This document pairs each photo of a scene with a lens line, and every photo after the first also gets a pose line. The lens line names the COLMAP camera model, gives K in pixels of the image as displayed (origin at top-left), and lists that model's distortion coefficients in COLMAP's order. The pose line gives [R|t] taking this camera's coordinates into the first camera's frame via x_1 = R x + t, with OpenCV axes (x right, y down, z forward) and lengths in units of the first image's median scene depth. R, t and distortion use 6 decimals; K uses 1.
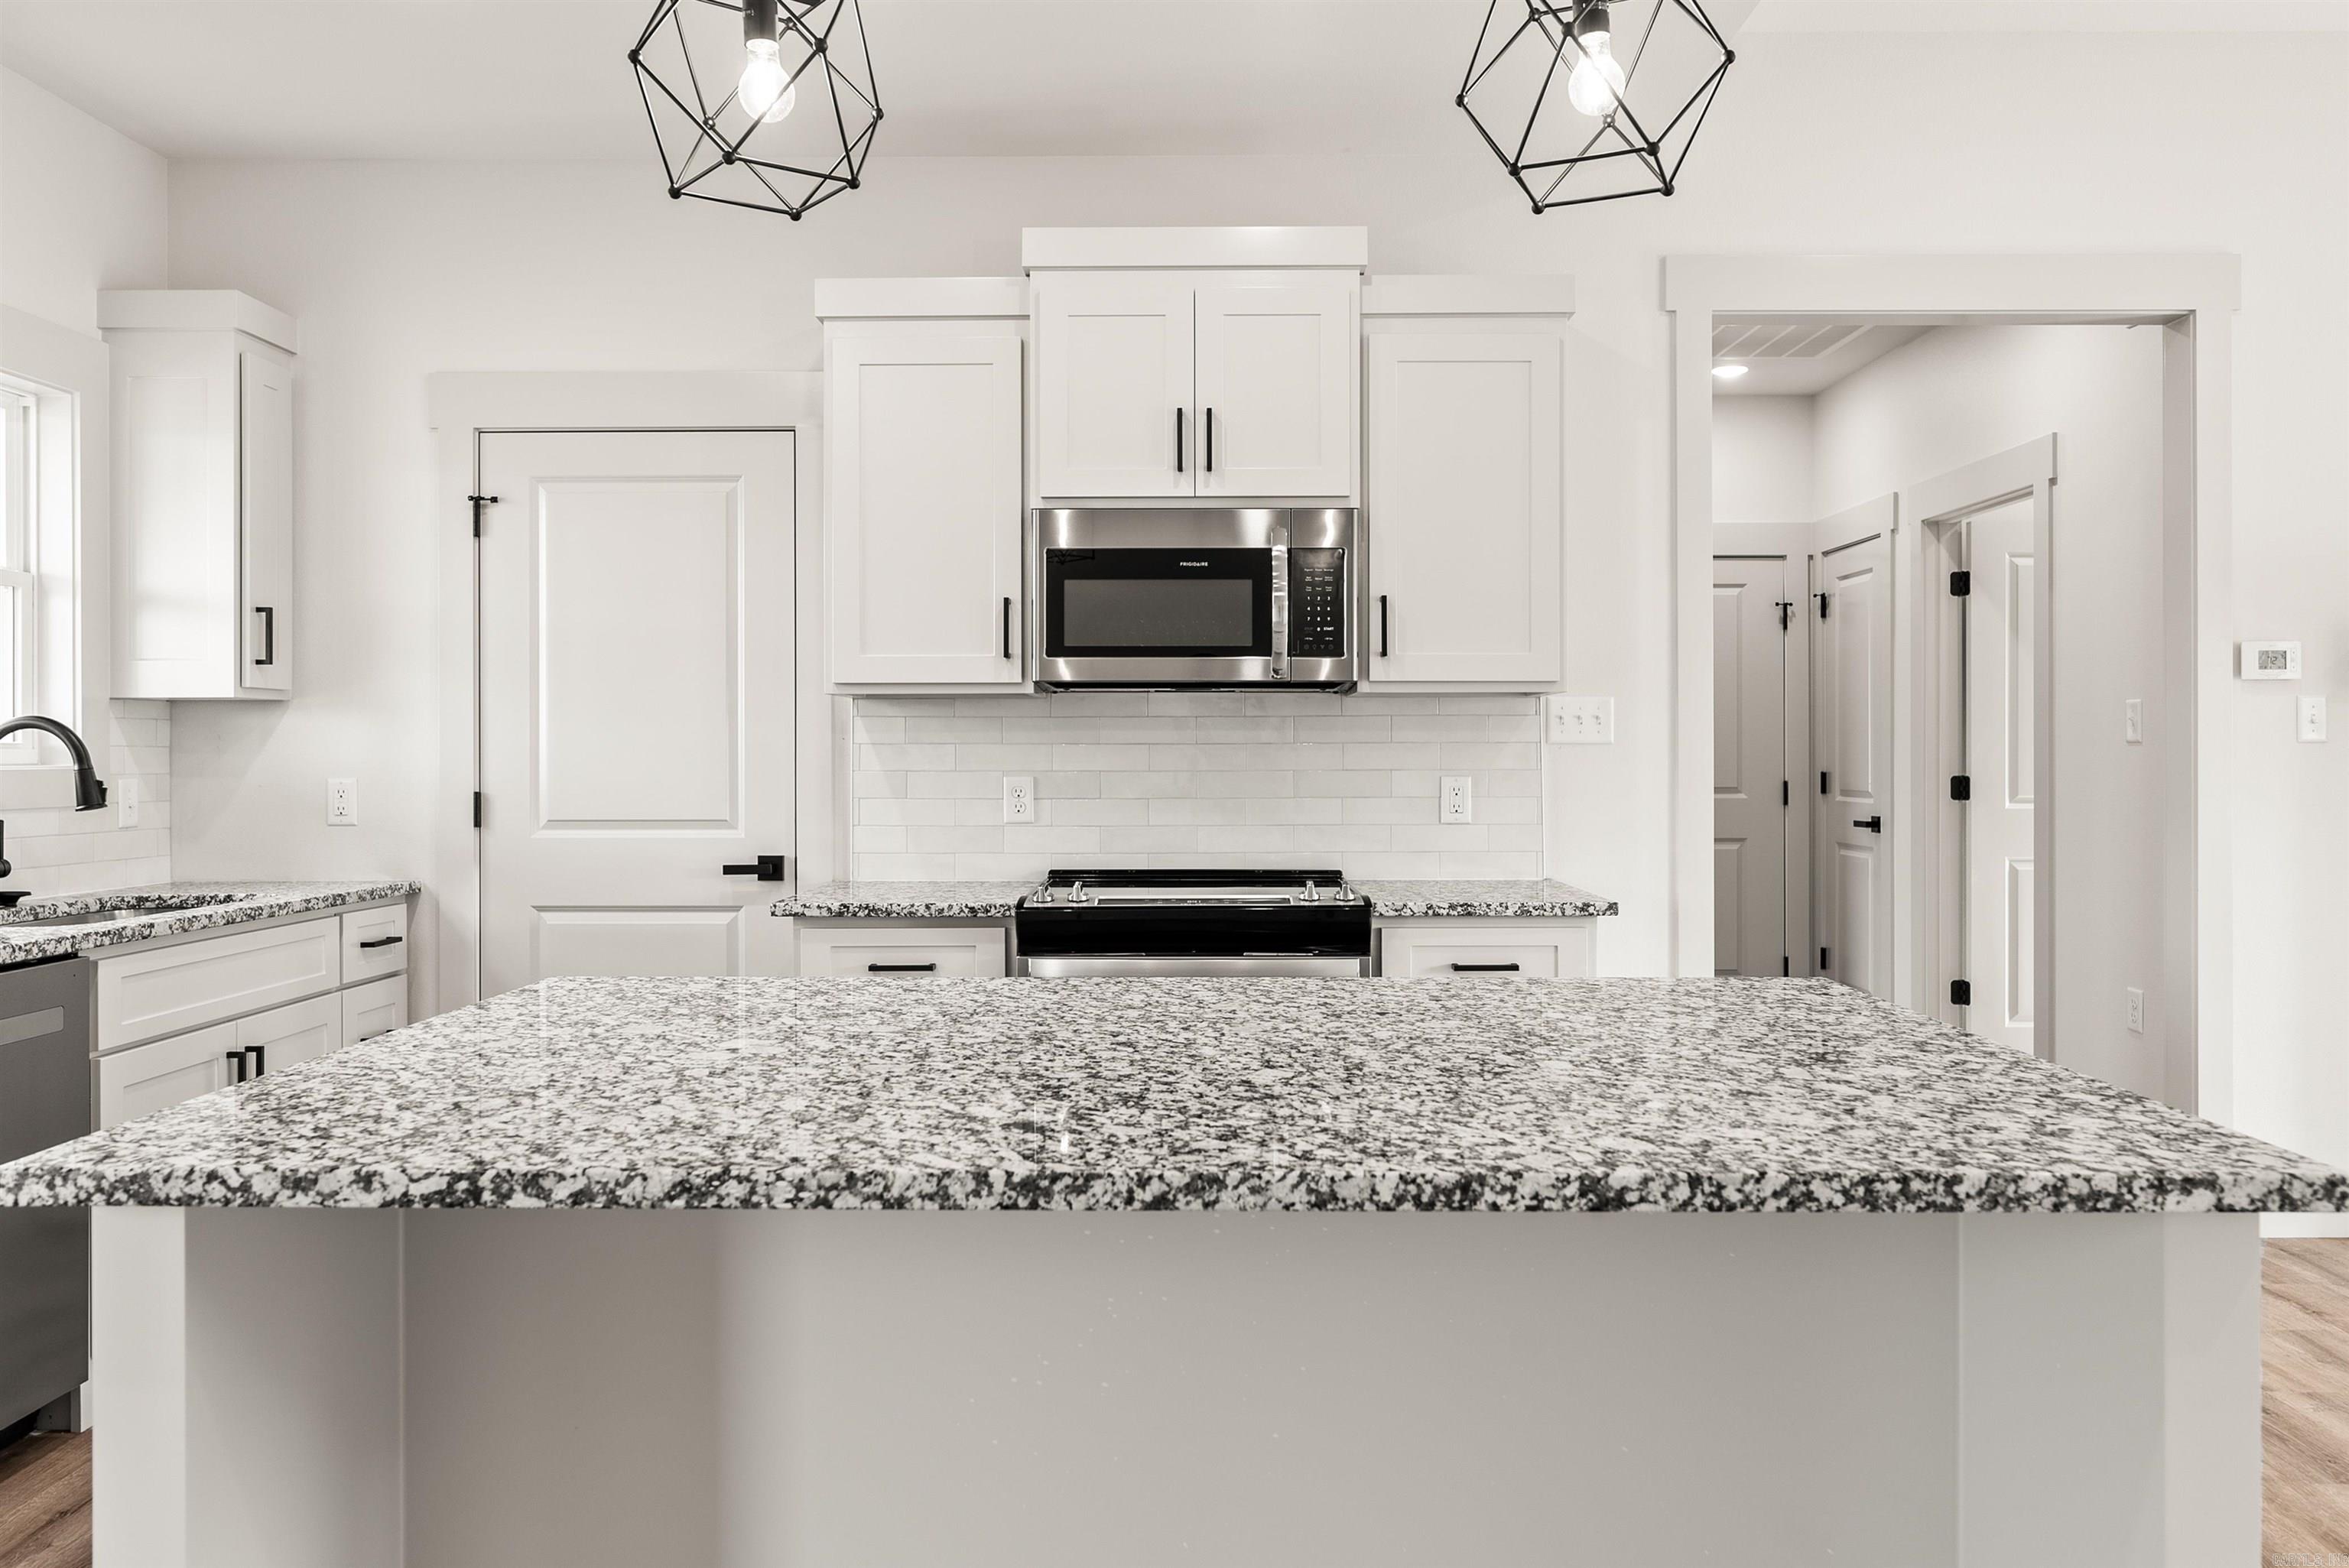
lens RADIAL K [[1667.2, 0, 1186.4], [0, 1667.2, 750.0], [0, 0, 1]] dist [-0.000630, 0.001847]
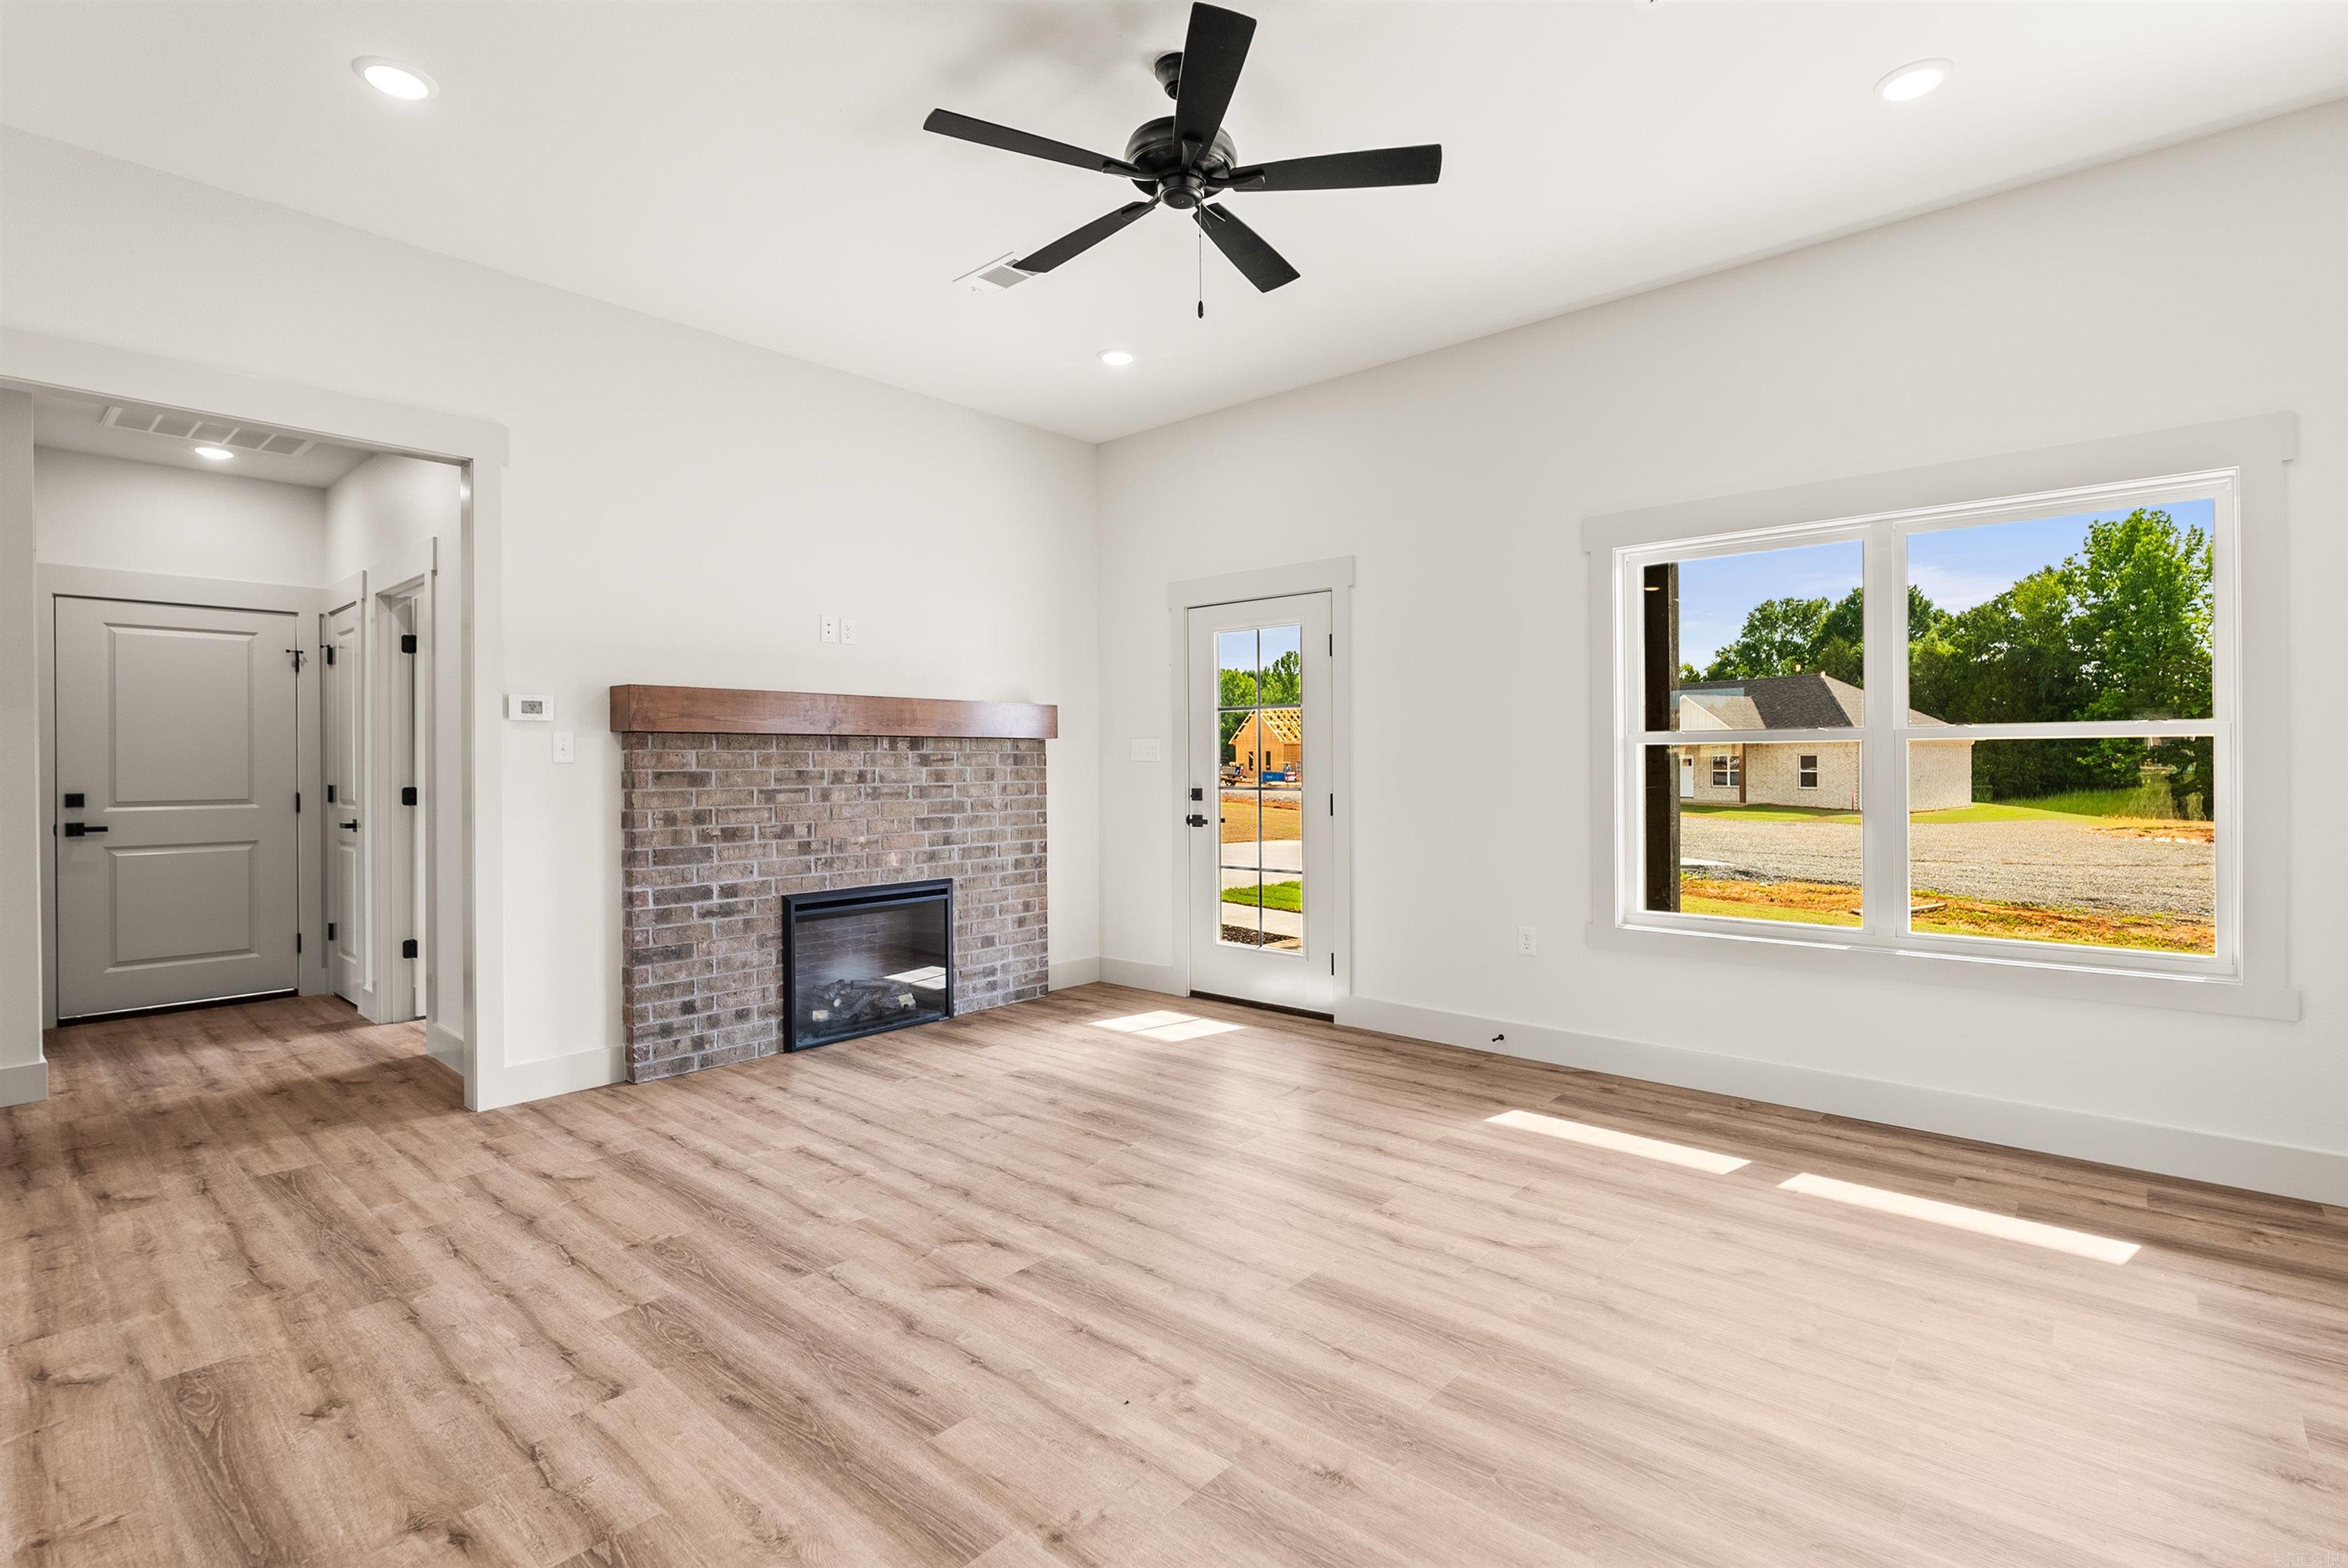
lens RADIAL K [[1100.4, 0, 1178.0], [0, 1100.4, 760.5], [0, 0, 1]] dist [-0.005058, 0.000177]
pose [[0.657789, -0.000710, 0.753202, 0.296114], [0.003720, 0.999990, -0.002306, -0.002783], [-0.753193, 0.004319, 0.657785, -0.064447]]
